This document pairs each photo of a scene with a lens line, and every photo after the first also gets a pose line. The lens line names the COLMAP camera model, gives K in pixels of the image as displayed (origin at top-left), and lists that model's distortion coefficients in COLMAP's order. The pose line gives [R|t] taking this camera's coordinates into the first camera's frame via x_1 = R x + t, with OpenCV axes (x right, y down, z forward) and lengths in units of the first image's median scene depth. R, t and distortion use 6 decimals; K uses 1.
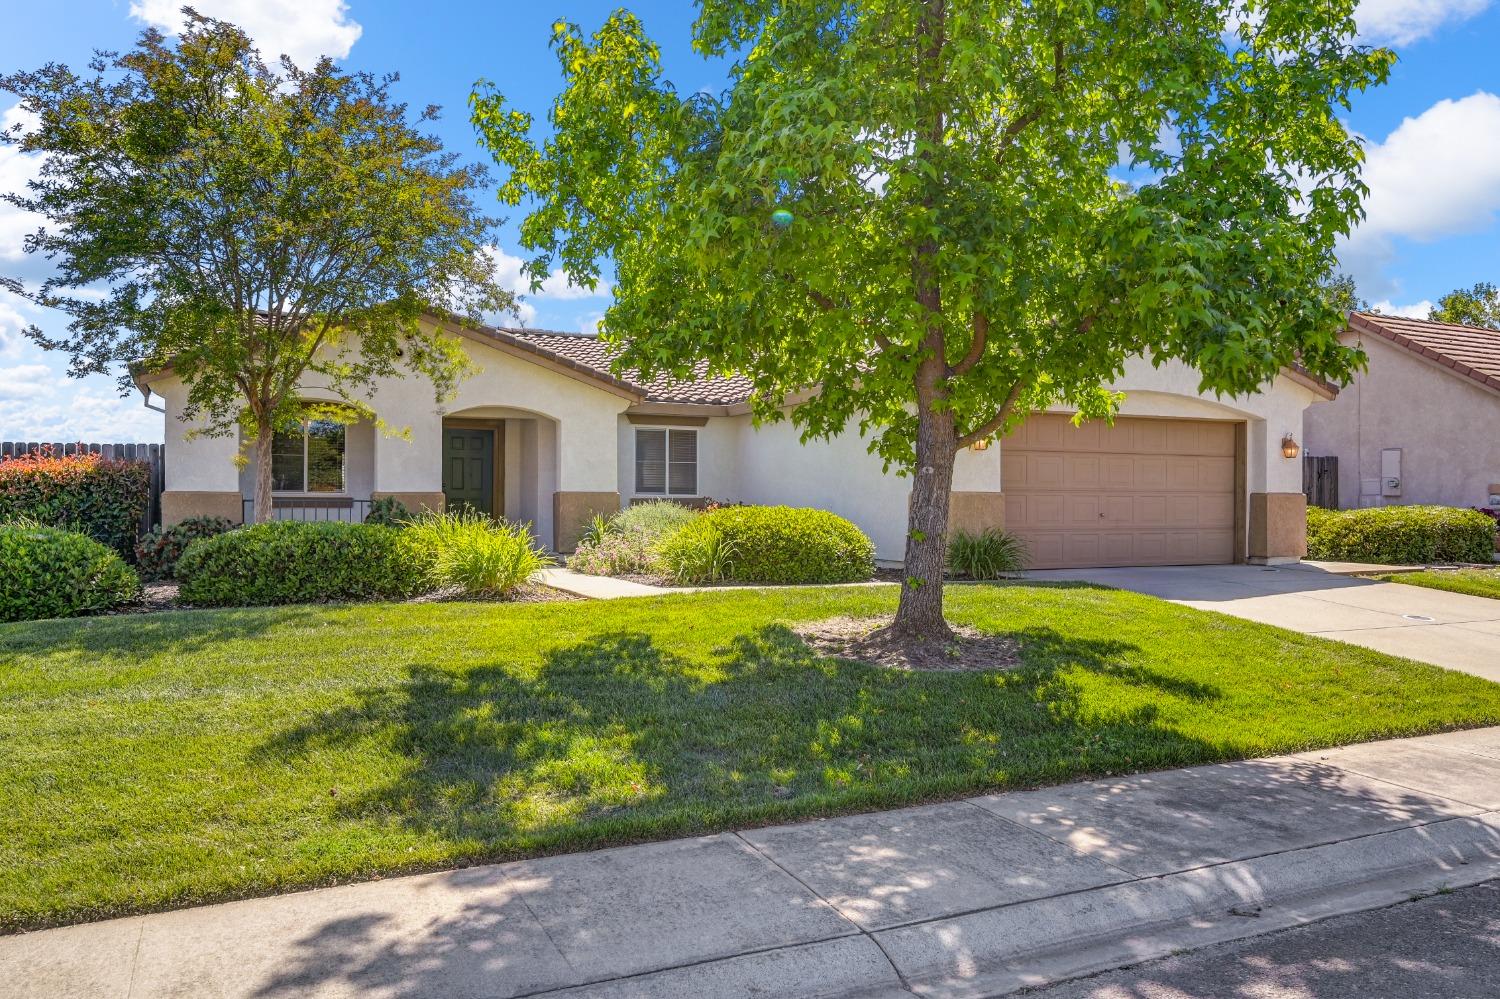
lens RADIAL K [[1105.5, 0, 749.5], [0, 1105.5, 497.7], [0, 0, 1]] dist [-0.000547, 0.002539]
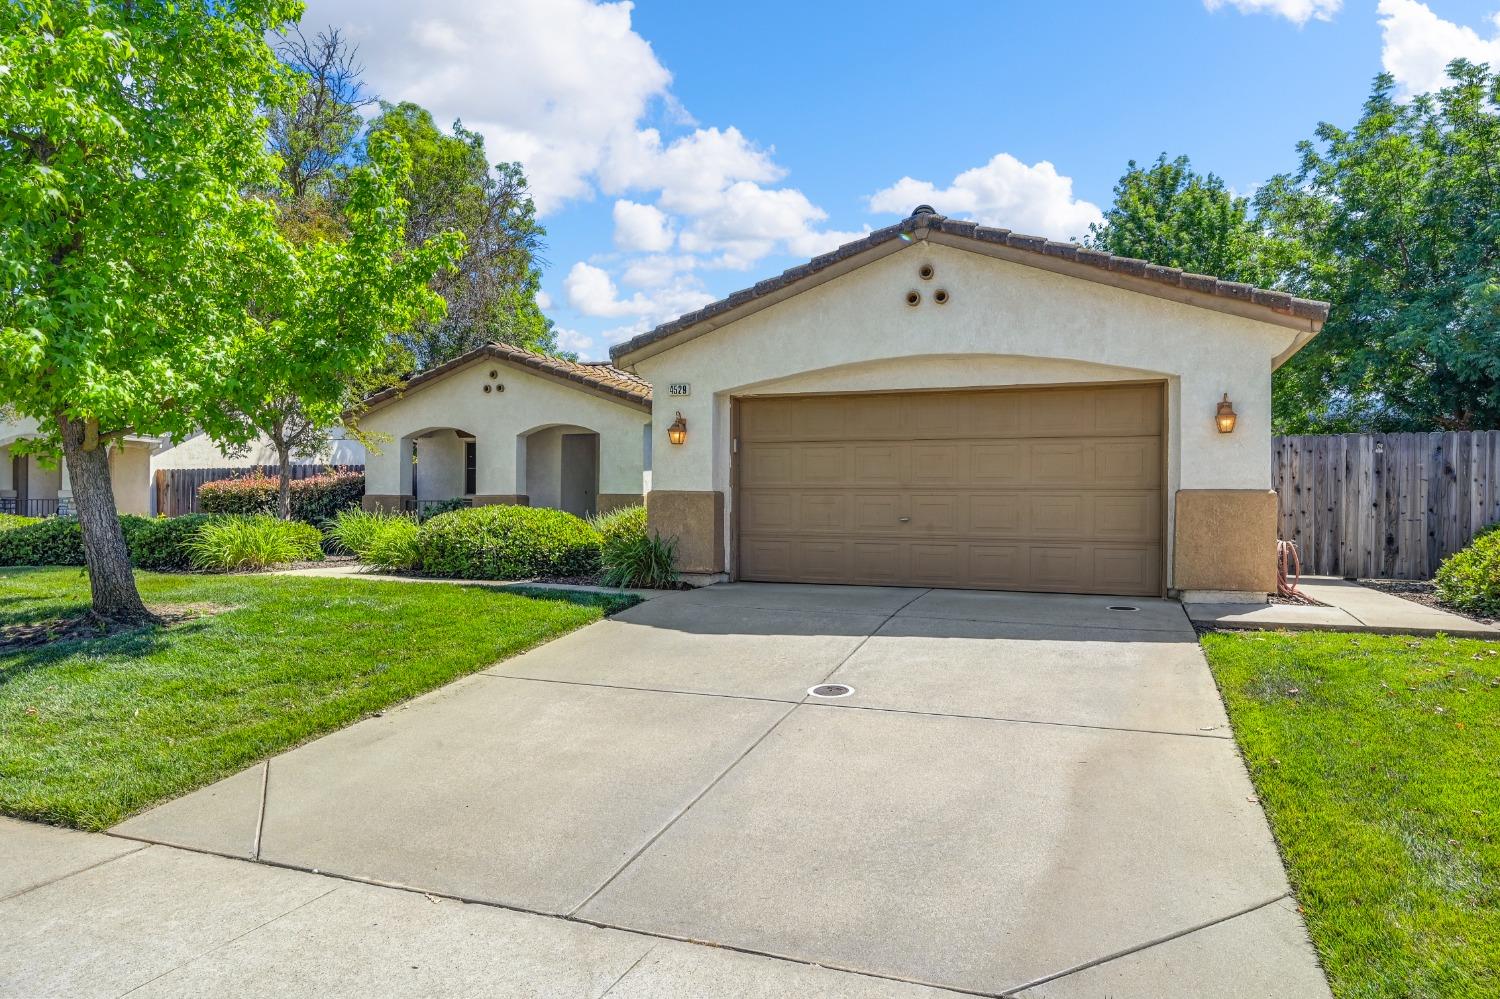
lens RADIAL K [[935.3, 0, 734.8], [0, 935.3, 496.8], [0, 0, 1]] dist [-0.007833, -0.000009]
pose [[0.698679, -0.003612, -0.715426, 0.765092], [-0.001074, 0.999981, -0.006097, 0.004069], [0.715434, 0.005028, 0.698662, 0.496125]]
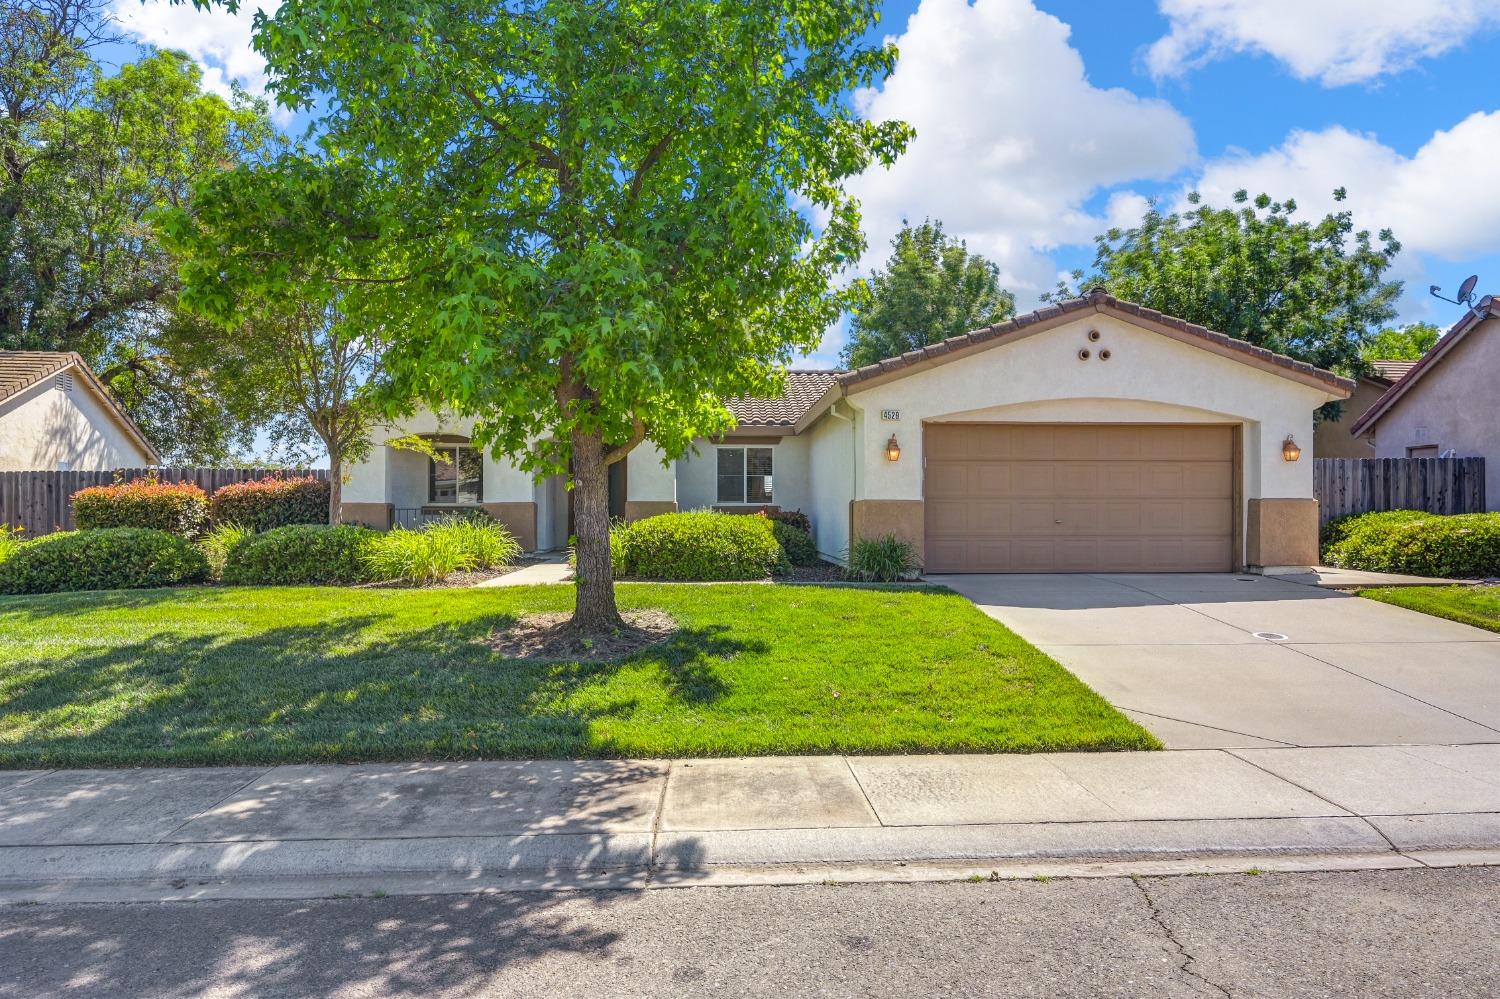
lens RADIAL K [[935.3, 0, 750.2], [0, 935.3, 497.6], [0, 0, 1]] dist [-0.007833, -0.000009]
pose [[0.927584, -0.007439, -0.373540, 0.409029], [0.004003, 0.999942, -0.009974, 0.001219], [0.373592, 0.007756, 0.927561, 0.109006]]
